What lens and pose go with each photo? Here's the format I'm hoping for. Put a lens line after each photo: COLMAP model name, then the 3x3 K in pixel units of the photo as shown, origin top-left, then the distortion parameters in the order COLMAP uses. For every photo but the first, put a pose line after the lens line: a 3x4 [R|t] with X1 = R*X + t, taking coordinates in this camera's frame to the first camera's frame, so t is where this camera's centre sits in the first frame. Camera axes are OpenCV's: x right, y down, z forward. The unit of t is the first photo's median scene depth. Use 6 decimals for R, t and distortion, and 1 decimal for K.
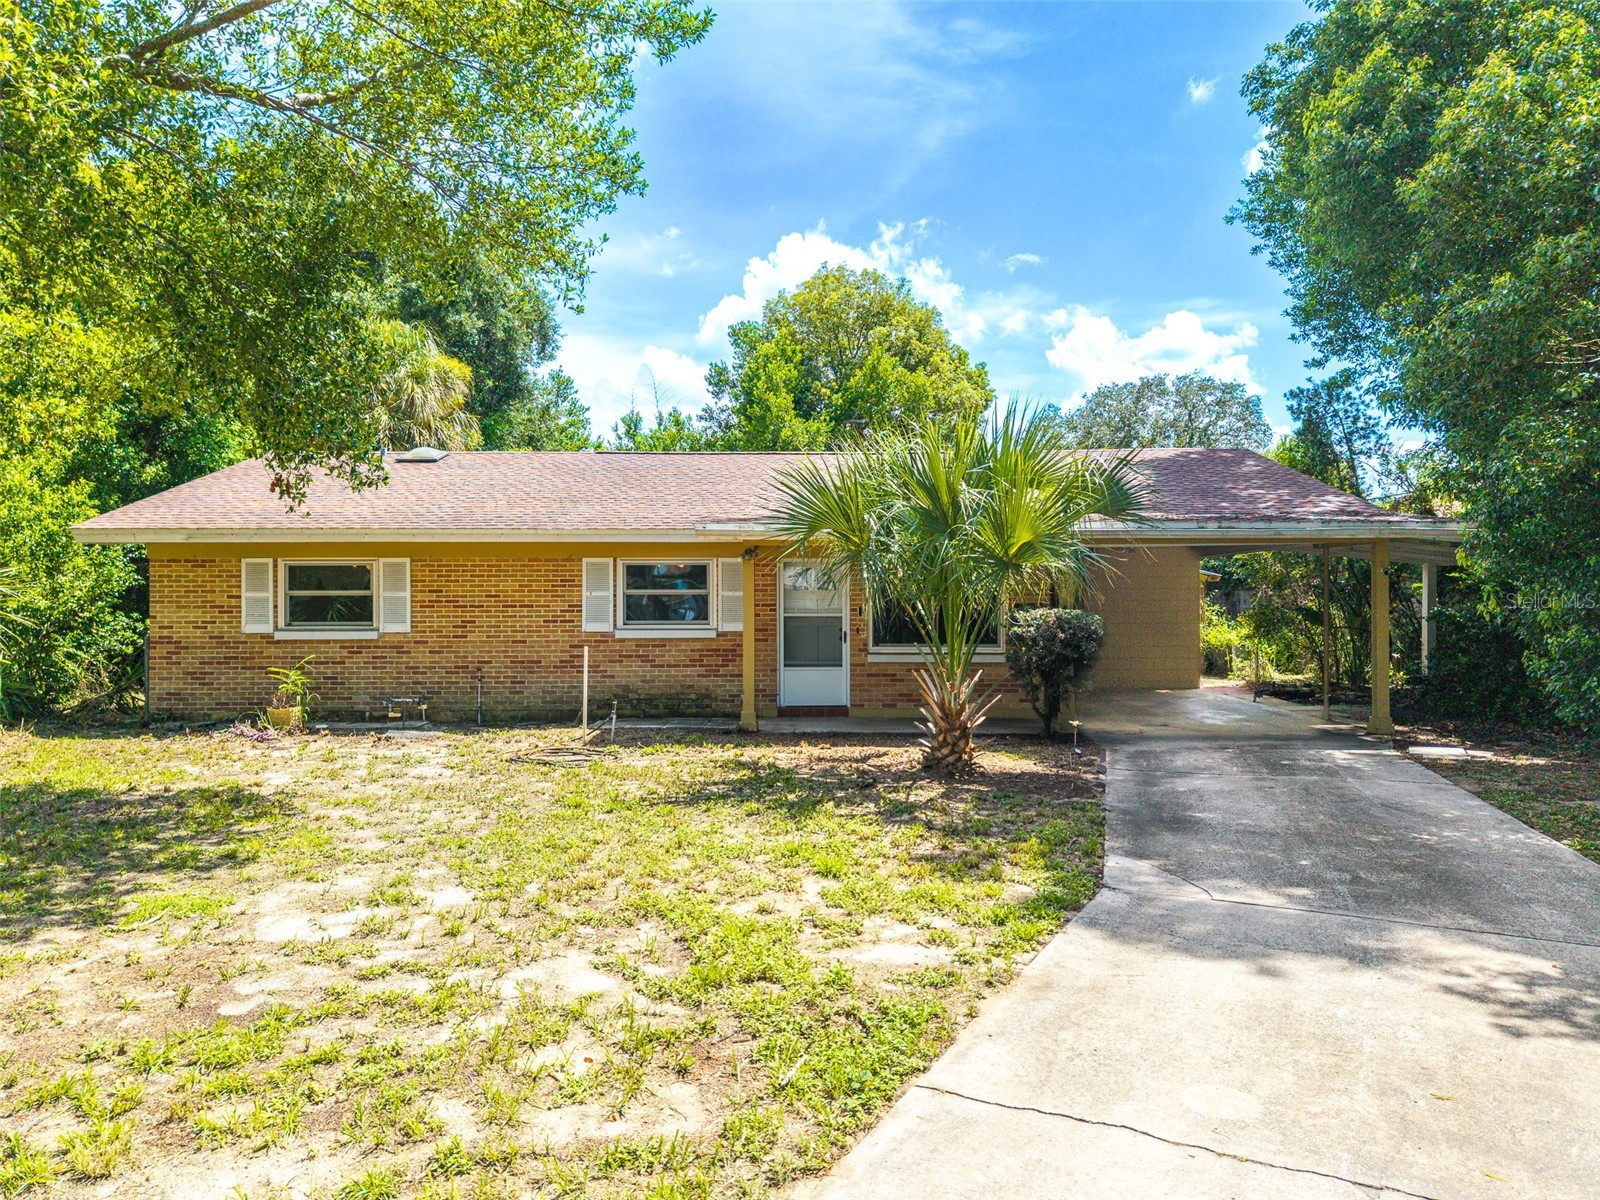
lens RADIAL K [[1074.6, 0, 800.0], [0, 1074.6, 600.0], [0, 0, 1]] dist [0.005472, 0.000042]
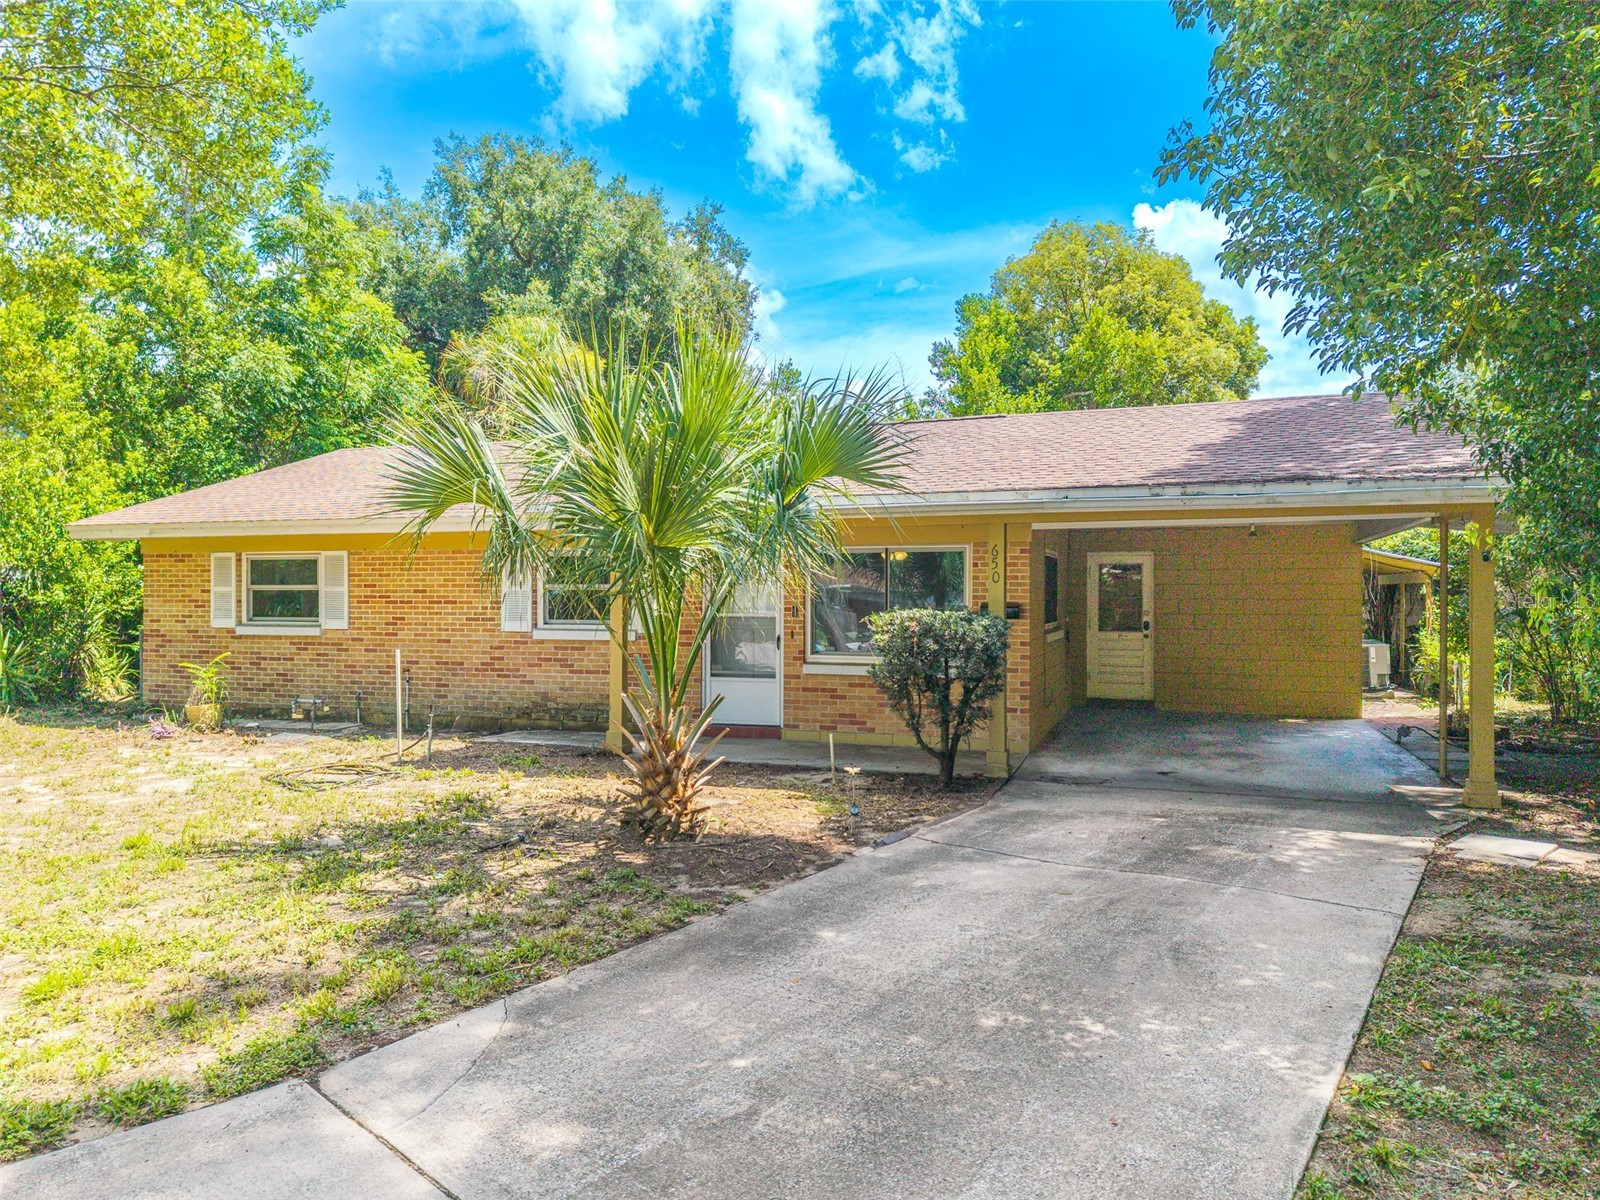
lens RADIAL K [[1080.8, 0, 800.0], [0, 1080.8, 600.0], [0, 0, 1]] dist [0.007789, 0.002481]
pose [[0.947267, 0.005539, -0.320397, 0.320988], [-0.004085, 0.999978, 0.005211, -0.002259], [0.320419, -0.003627, 0.947269, 0.222083]]
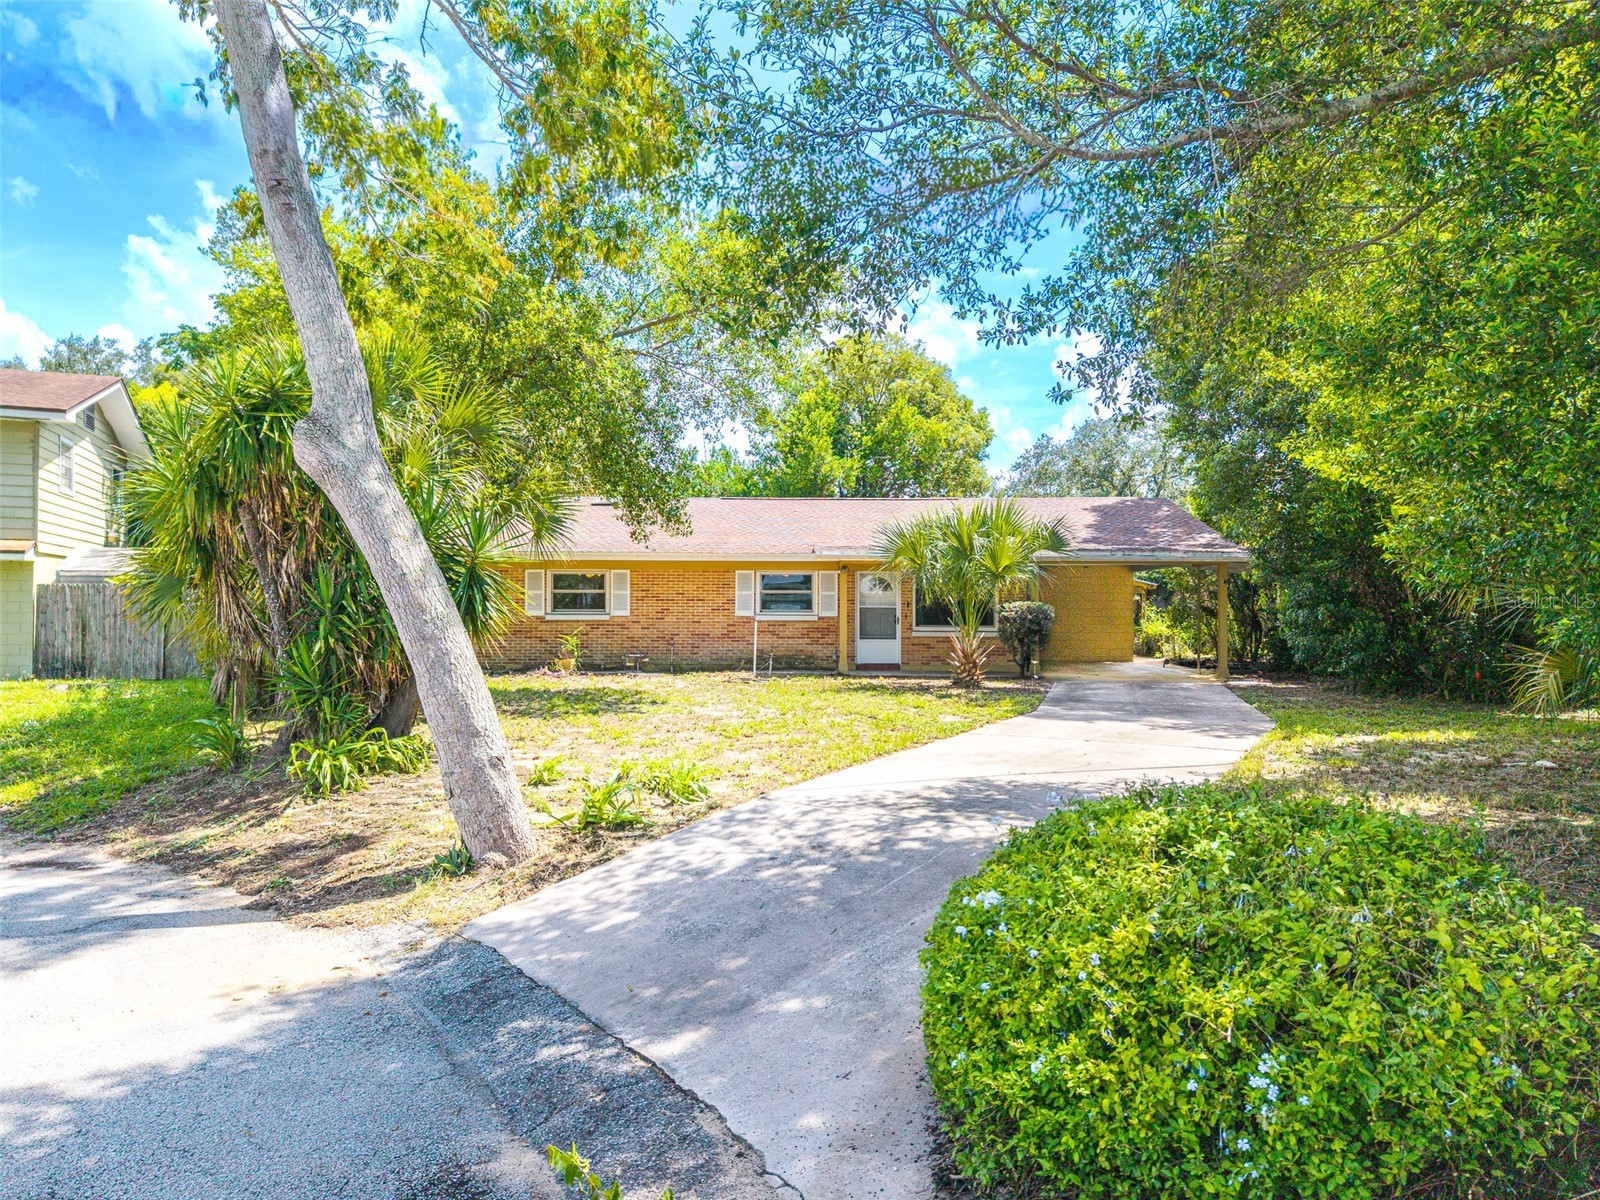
lens RADIAL K [[1080.8, 0, 800.0], [0, 1080.8, 600.0], [0, 0, 1]] dist [0.007789, 0.002481]
pose [[0.999982, 0.005879, 0.000979, -0.108531], [-0.005870, 0.999944, -0.008810, 0.019143], [-0.001031, 0.008804, 0.999961, -0.621290]]
